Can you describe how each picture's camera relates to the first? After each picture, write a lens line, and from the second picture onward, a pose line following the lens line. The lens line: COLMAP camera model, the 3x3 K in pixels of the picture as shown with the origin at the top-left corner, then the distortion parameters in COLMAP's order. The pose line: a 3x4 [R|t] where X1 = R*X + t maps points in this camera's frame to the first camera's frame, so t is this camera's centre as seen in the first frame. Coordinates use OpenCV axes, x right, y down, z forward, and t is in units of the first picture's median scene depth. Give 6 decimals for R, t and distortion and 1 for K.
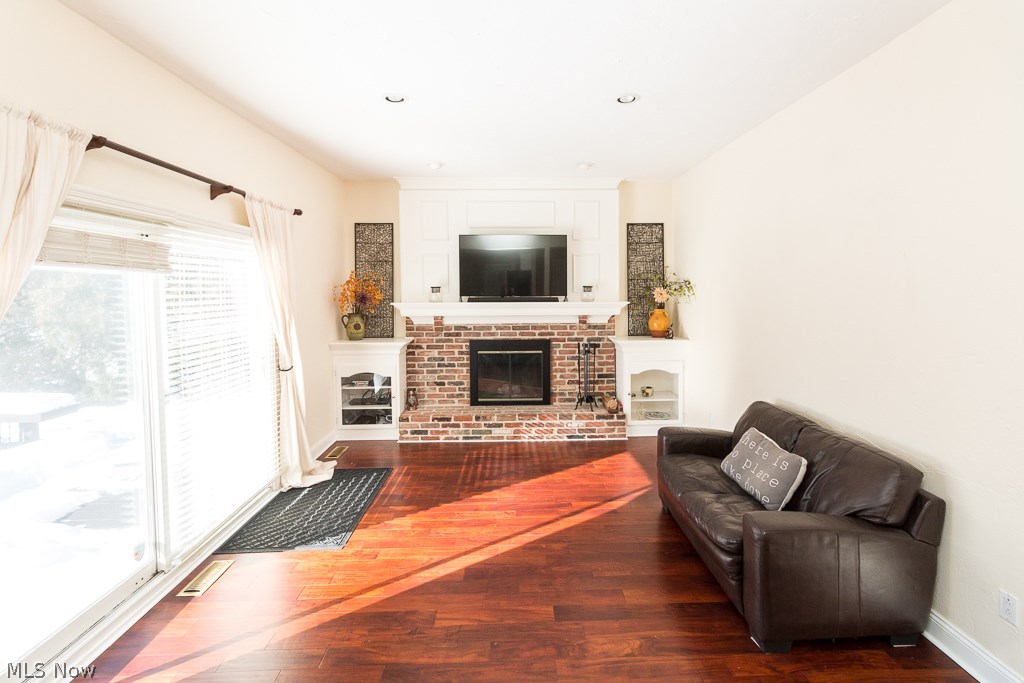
lens RADIAL K [[477.6, 0, 518.2], [0, 477.6, 301.1], [0, 0, 1]] dist [0.013553, 0.000692]
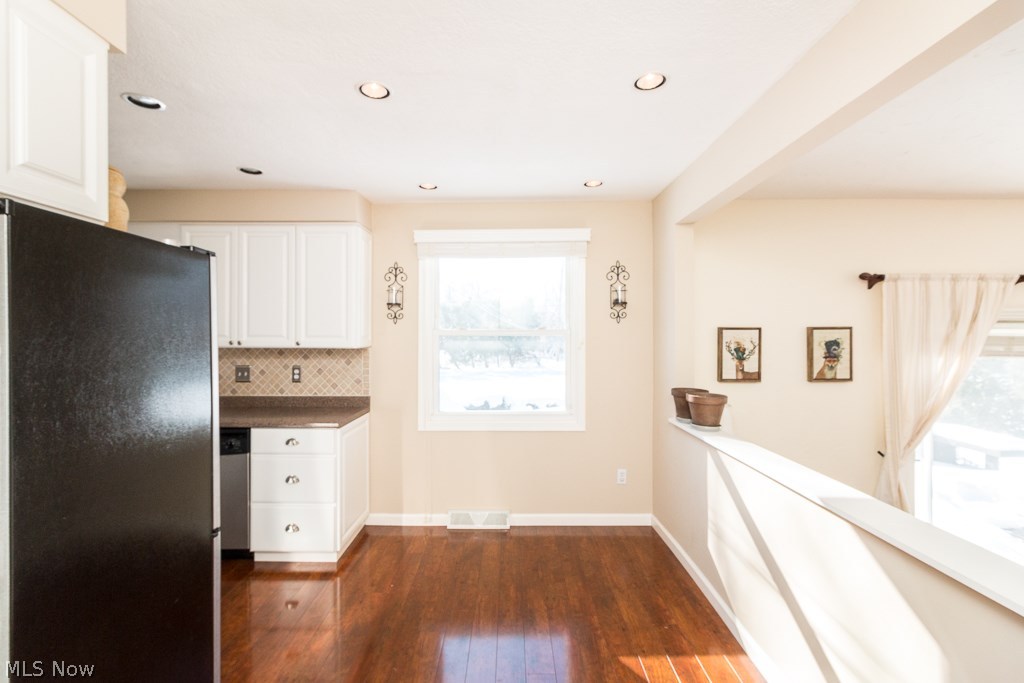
lens RADIAL K [[477.6, 0, 507.1], [0, 477.6, 338.5], [0, 0, 1]] dist [0.013553, 0.000692]
pose [[-0.031093, 0.016329, -0.999383, 0.465723], [-0.025025, 0.999540, 0.017110, -0.074526], [0.999203, 0.025542, -0.030671, -0.380082]]
